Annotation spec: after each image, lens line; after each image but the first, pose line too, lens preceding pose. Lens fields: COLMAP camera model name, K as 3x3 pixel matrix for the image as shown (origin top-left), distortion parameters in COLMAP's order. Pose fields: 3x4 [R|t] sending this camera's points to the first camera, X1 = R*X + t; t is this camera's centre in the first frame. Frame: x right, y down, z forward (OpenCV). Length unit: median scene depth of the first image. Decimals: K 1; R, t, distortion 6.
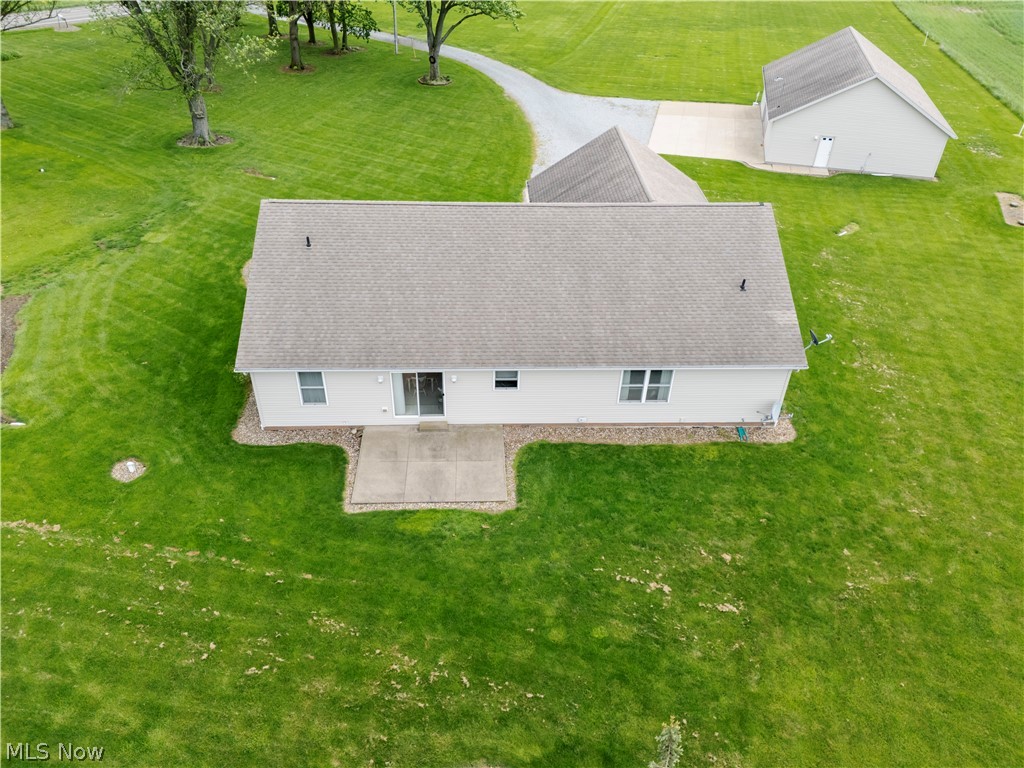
lens RADIAL K [[746.4, 0, 514.4], [0, 746.4, 382.0], [0, 0, 1]] dist [0.083380, -0.075324]
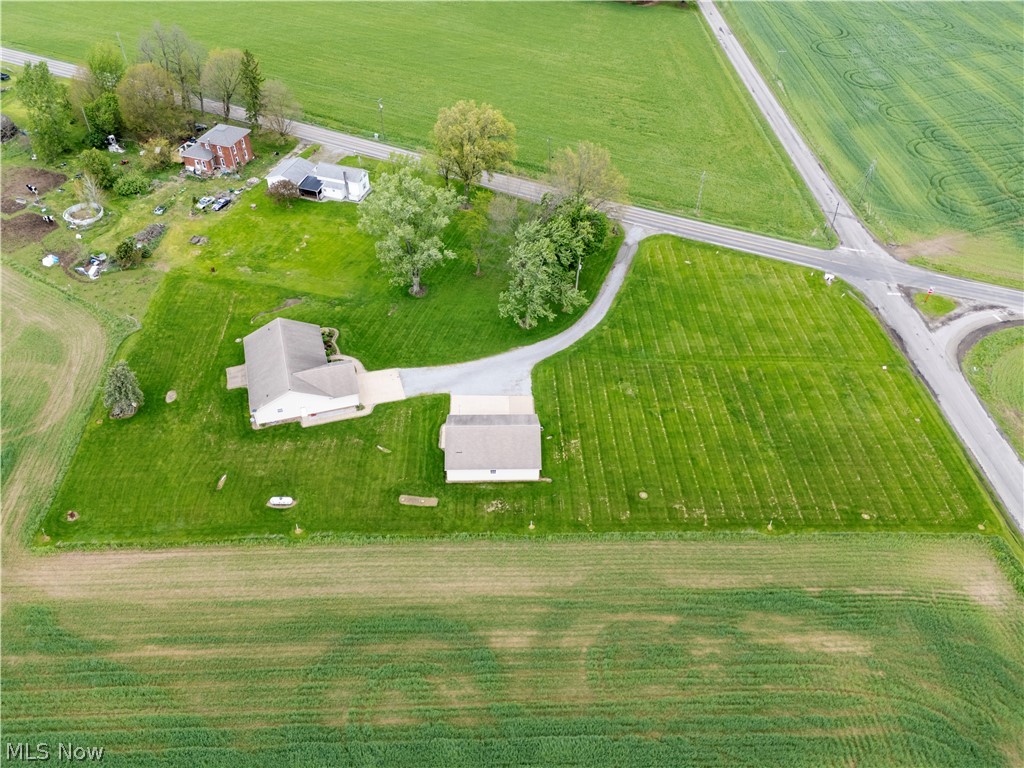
lens RADIAL K [[746.4, 0, 514.4], [0, 746.4, 382.0], [0, 0, 1]] dist [0.083380, -0.075324]
pose [[0.260776, 0.646162, -0.717266, 4.247093], [-0.585895, 0.696431, 0.414380, -3.212468], [0.767283, 0.312182, 0.560195, -0.410589]]
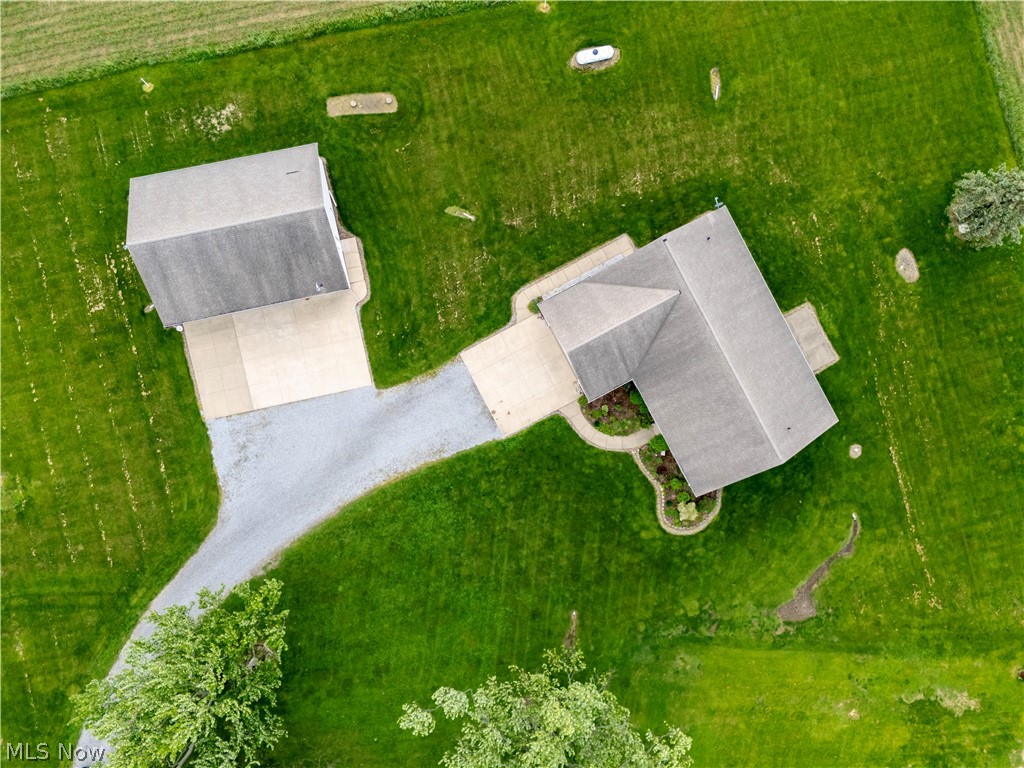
lens RADIAL K [[746.4, 0, 514.4], [0, 746.4, 382.0], [0, 0, 1]] dist [0.083380, -0.075324]
pose [[-0.426633, -0.903336, -0.044366, 0.303549], [0.491334, -0.272676, 0.827187, -2.593839], [-0.759326, 0.331107, 0.560172, 0.410699]]
